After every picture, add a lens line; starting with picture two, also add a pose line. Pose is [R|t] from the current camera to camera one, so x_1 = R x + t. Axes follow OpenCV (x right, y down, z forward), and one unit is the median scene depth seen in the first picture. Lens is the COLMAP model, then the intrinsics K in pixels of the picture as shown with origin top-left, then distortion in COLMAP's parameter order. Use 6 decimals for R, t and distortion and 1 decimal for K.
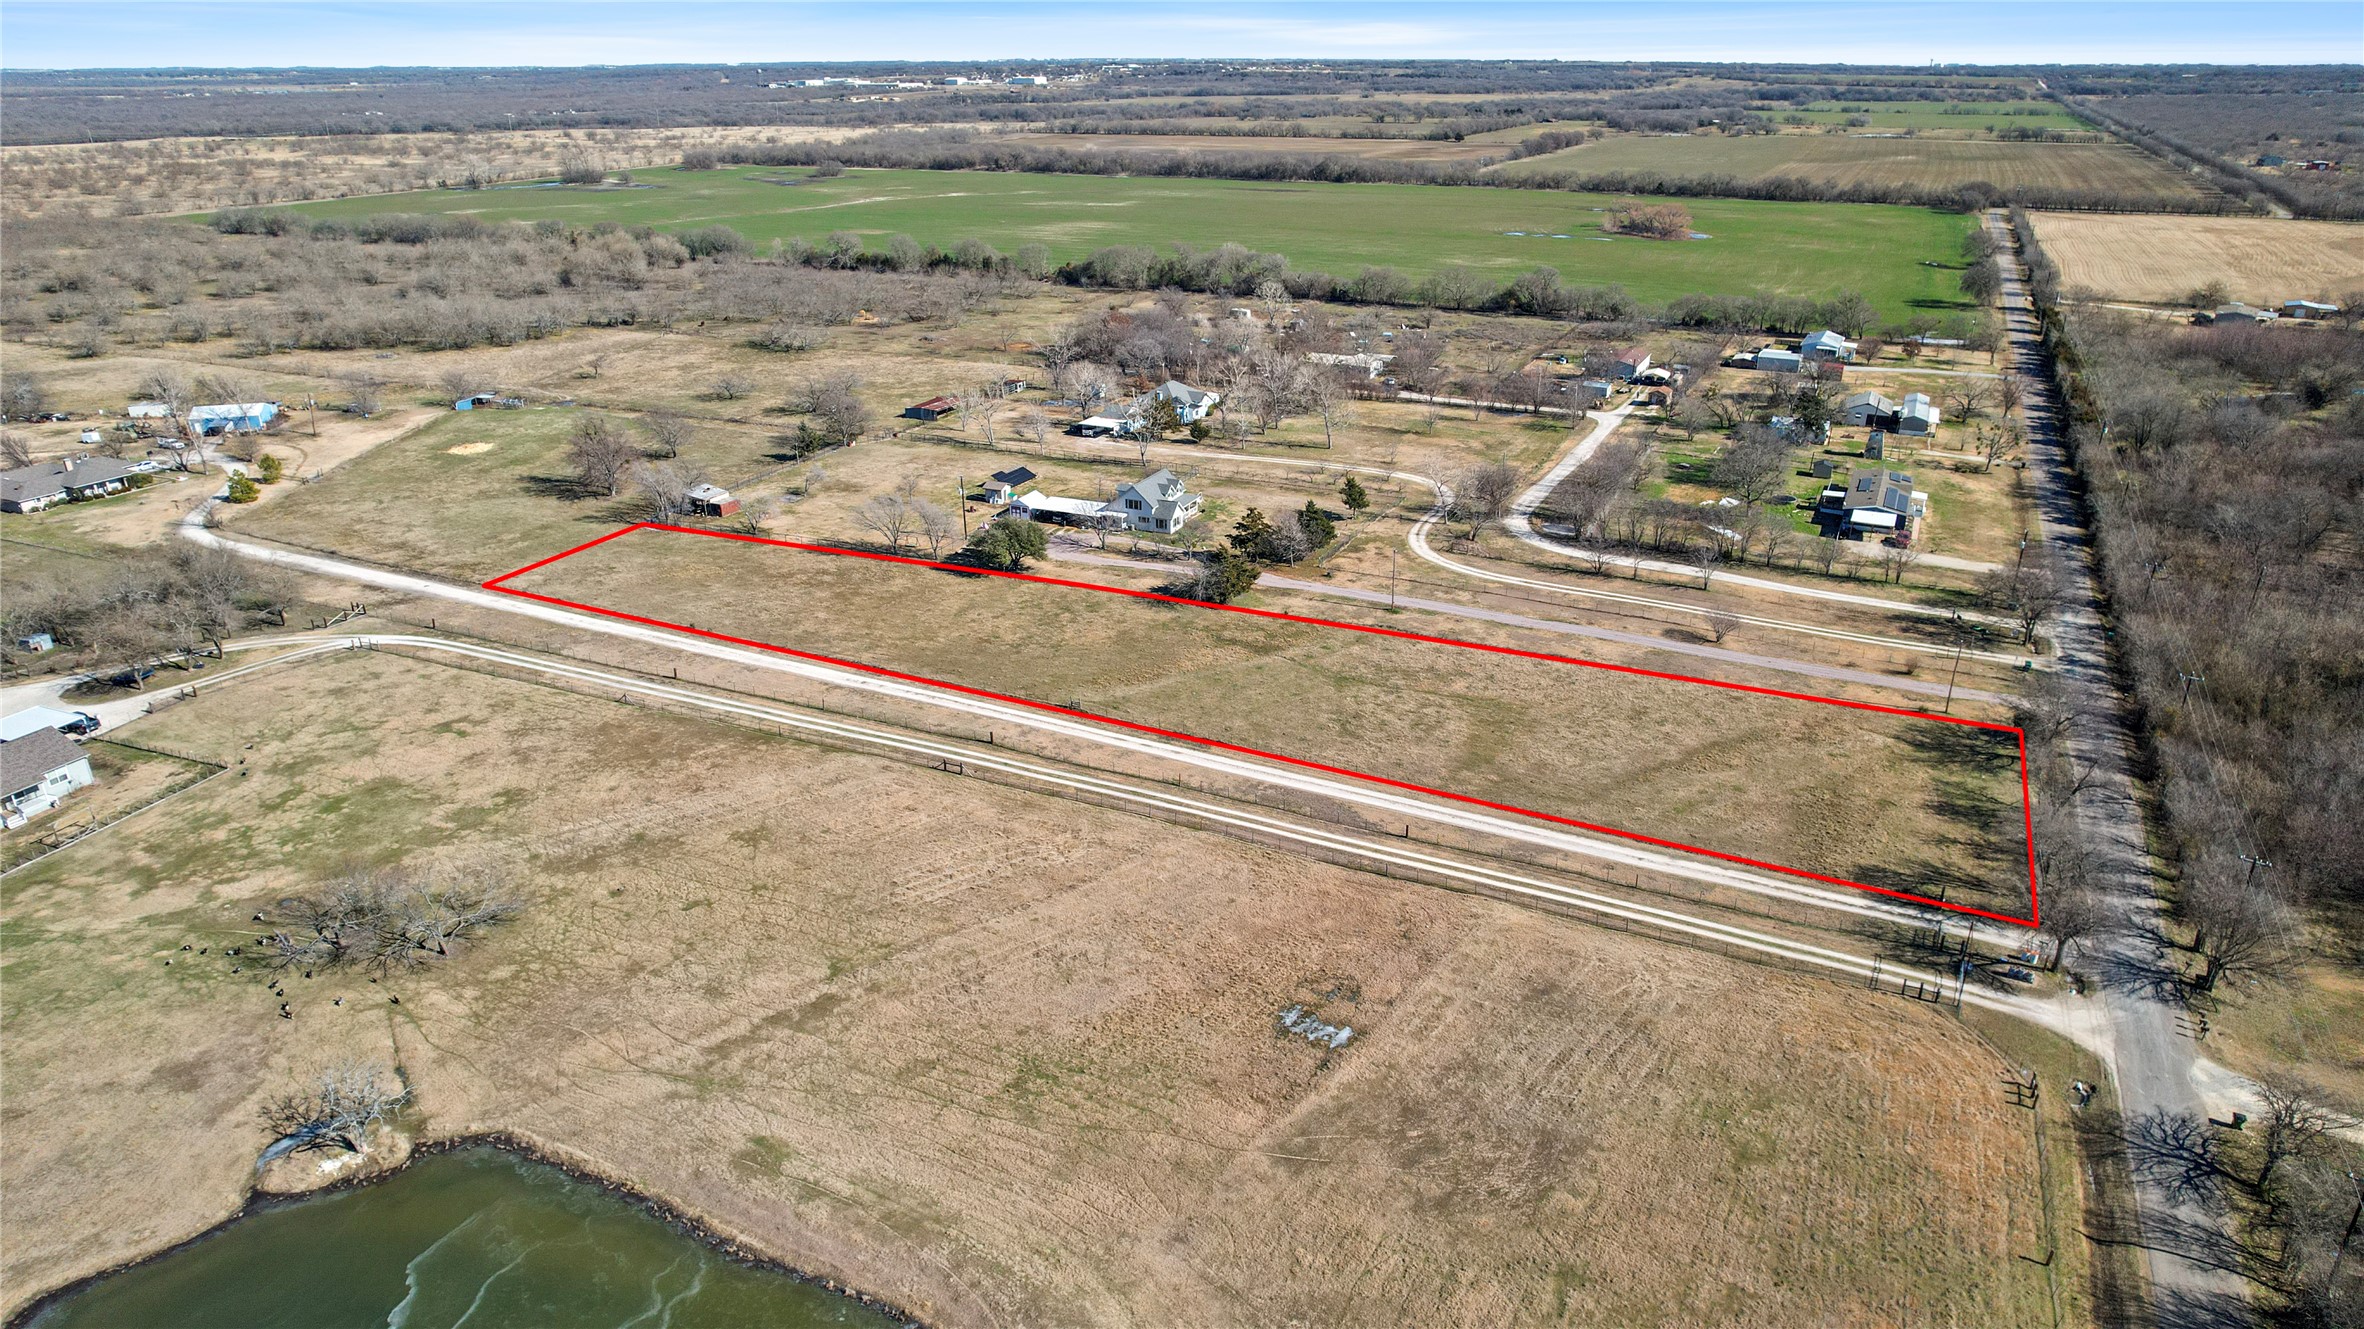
lens RADIAL K [[1513.5, 0, 1187.5], [0, 1513.5, 673.1], [0, 0, 1]] dist [-0.078059, 0.071506]
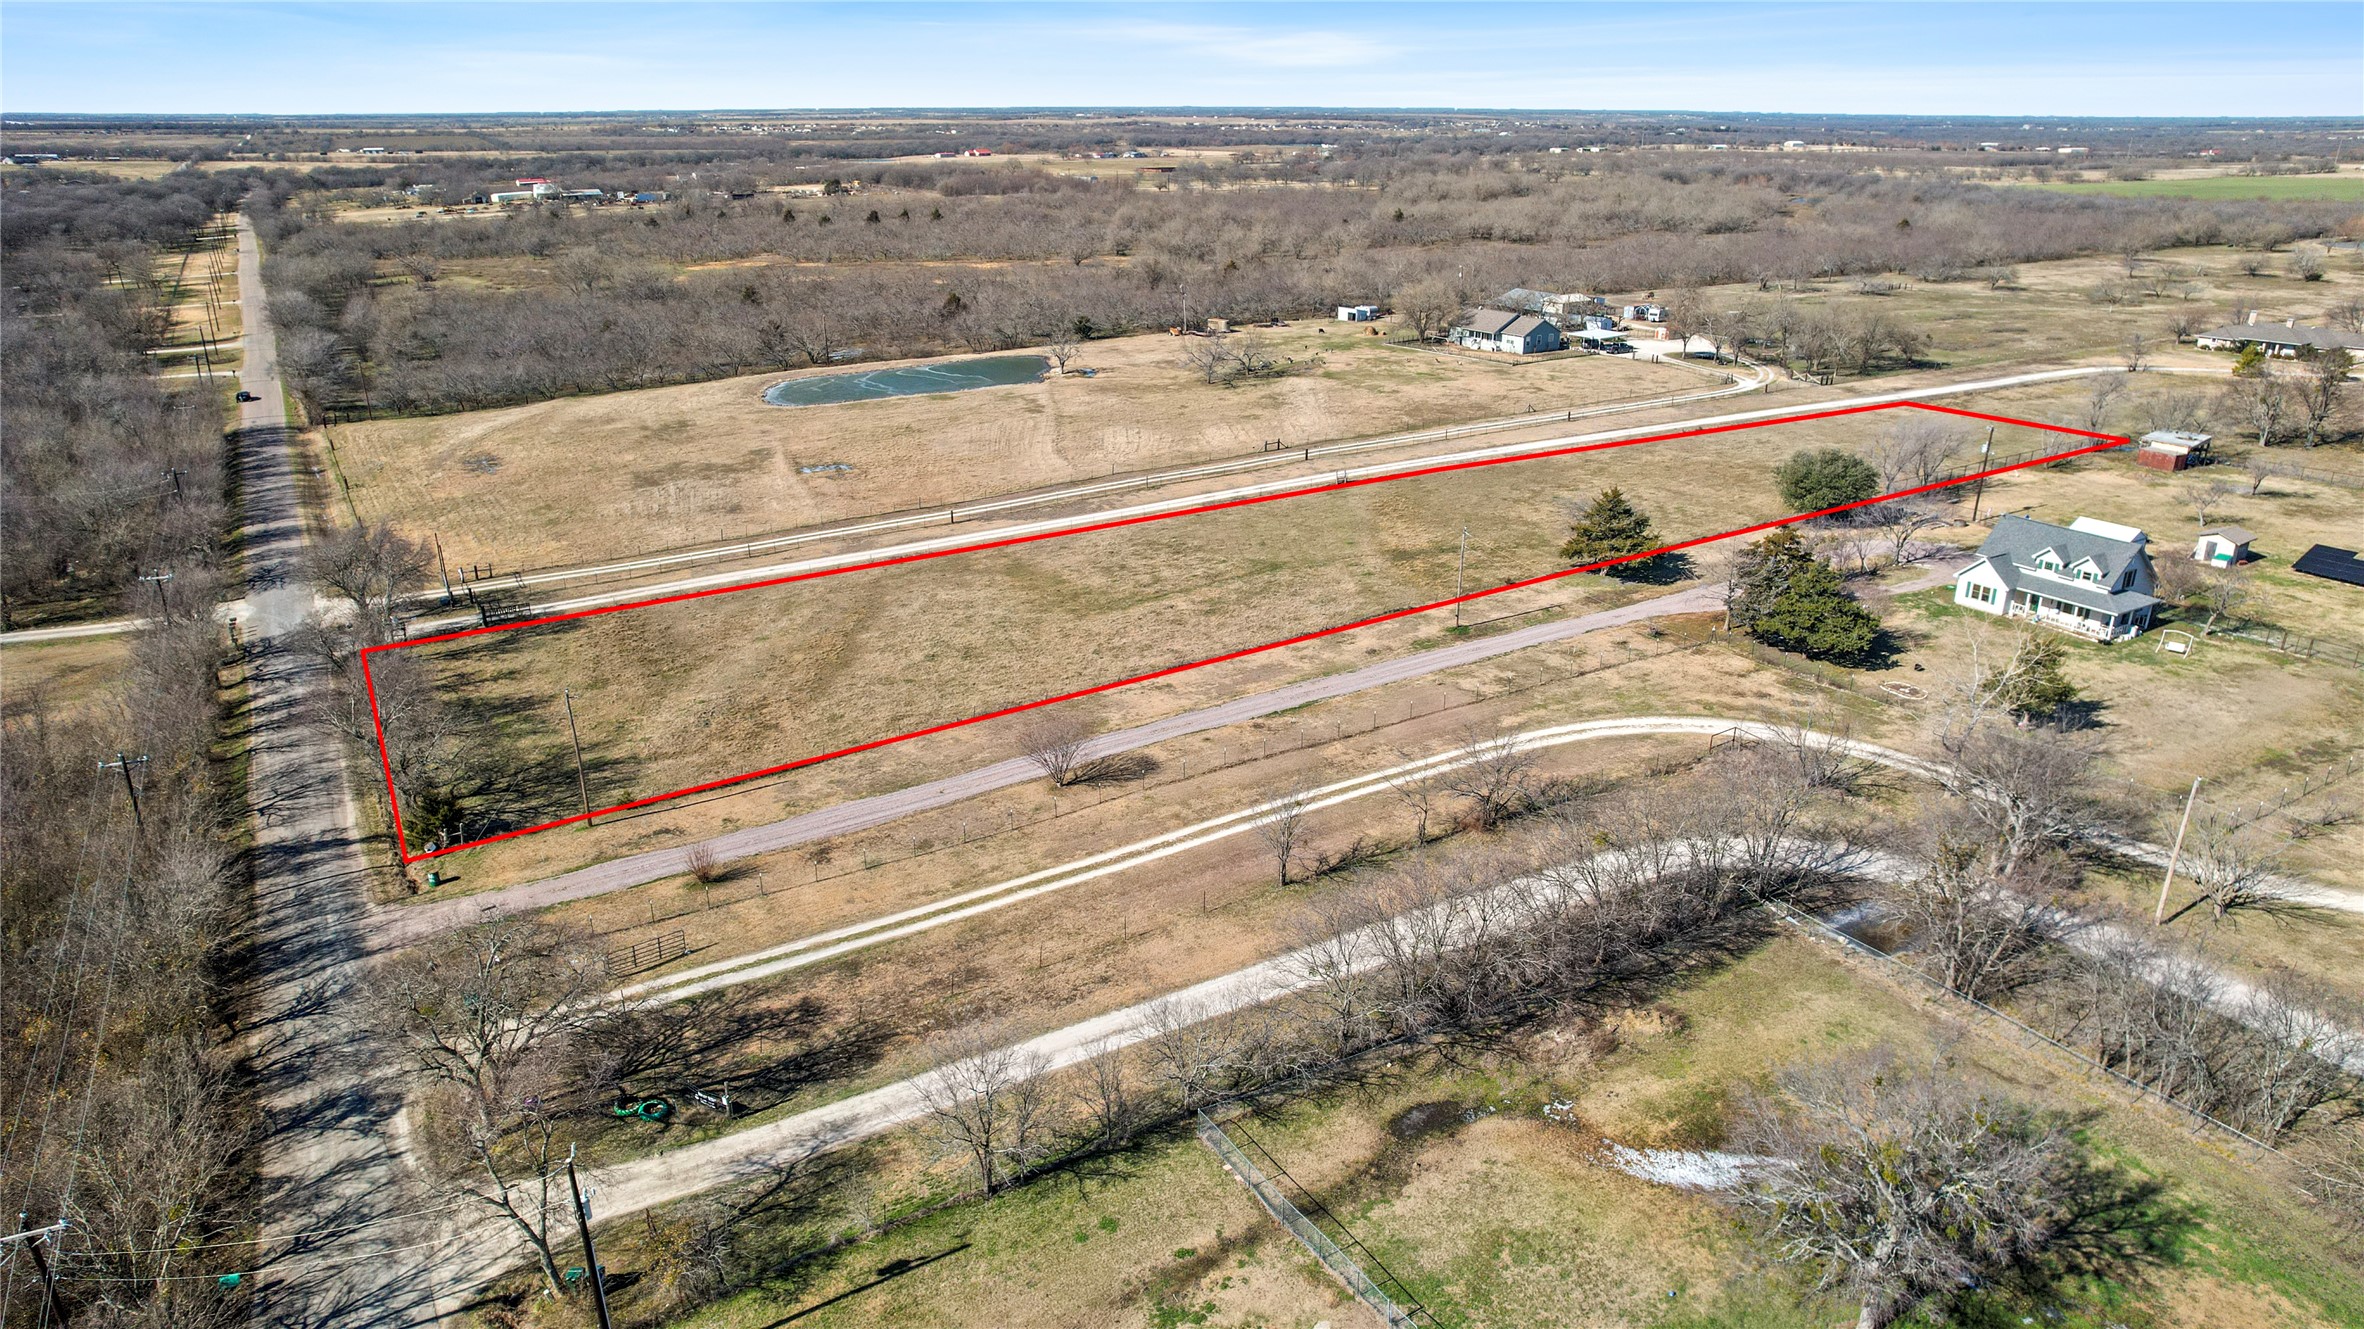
lens RADIAL K [[1513.5, 0, 1187.5], [0, 1513.5, 673.1], [0, 0, 1]] dist [-0.078059, 0.071506]
pose [[-0.546037, 0.299423, -0.782426, 0.708184], [-0.318639, 0.789529, 0.524512, -0.326427], [0.774799, 0.535714, -0.335704, 1.172099]]
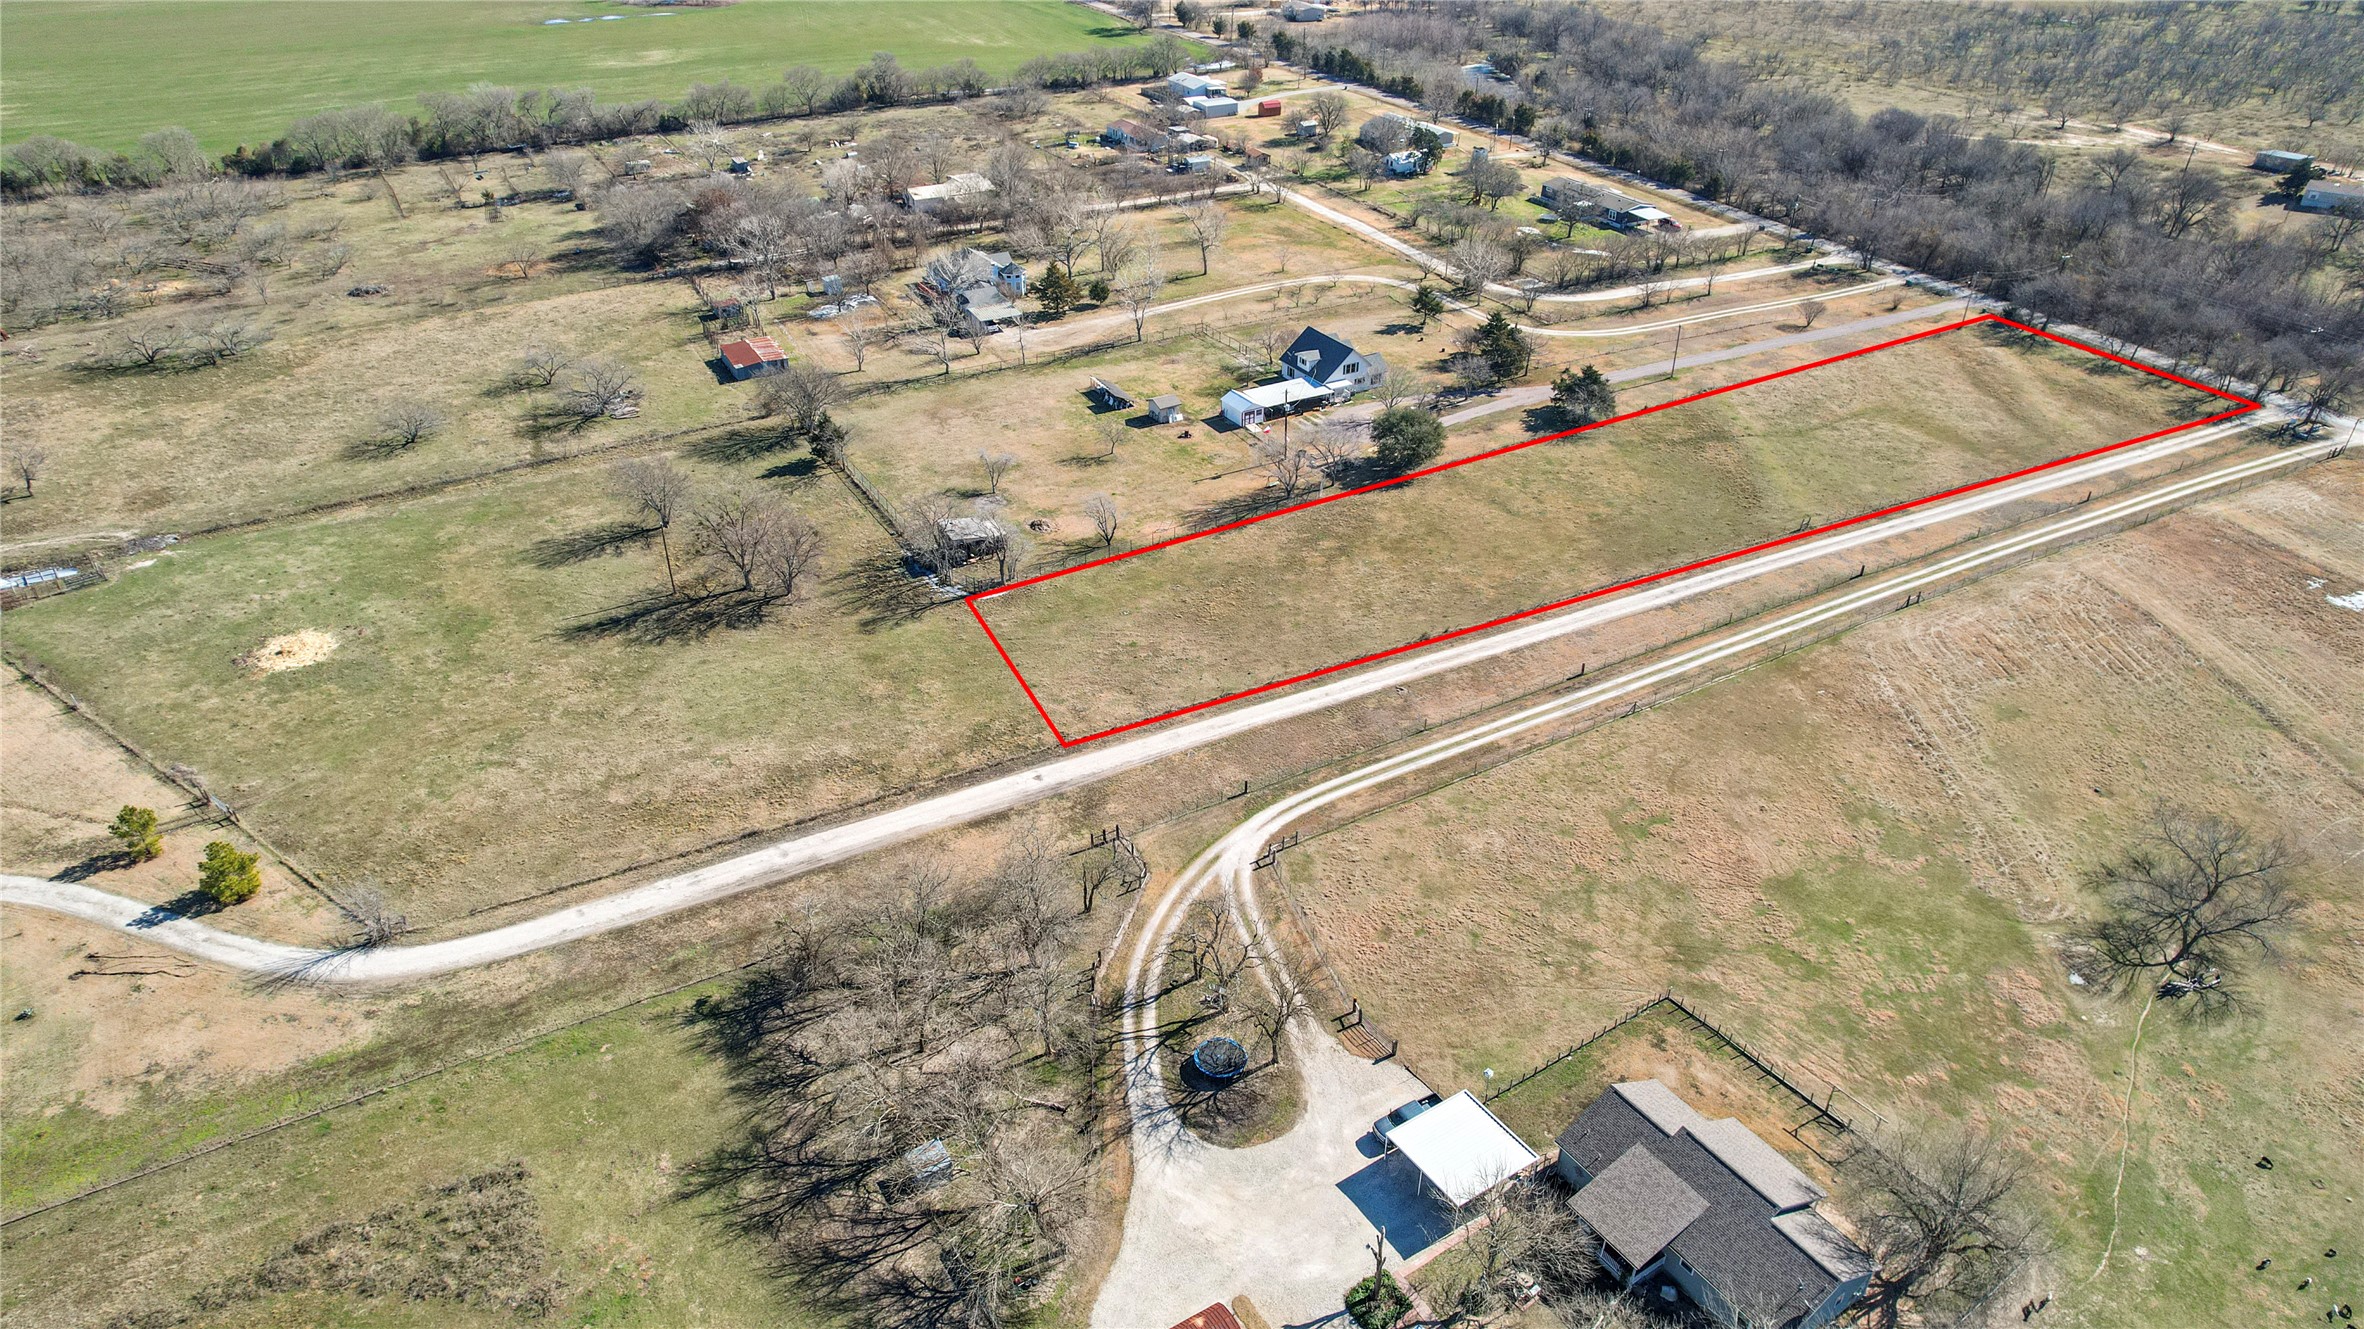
lens RADIAL K [[1513.5, 0, 1187.5], [0, 1513.5, 673.1], [0, 0, 1]] dist [-0.078059, 0.071506]
pose [[0.573549, -0.429804, 0.697359, -1.008226], [0.306887, 0.902040, 0.303553, -0.310298], [-0.759514, 0.039908, 0.649266, 0.564503]]
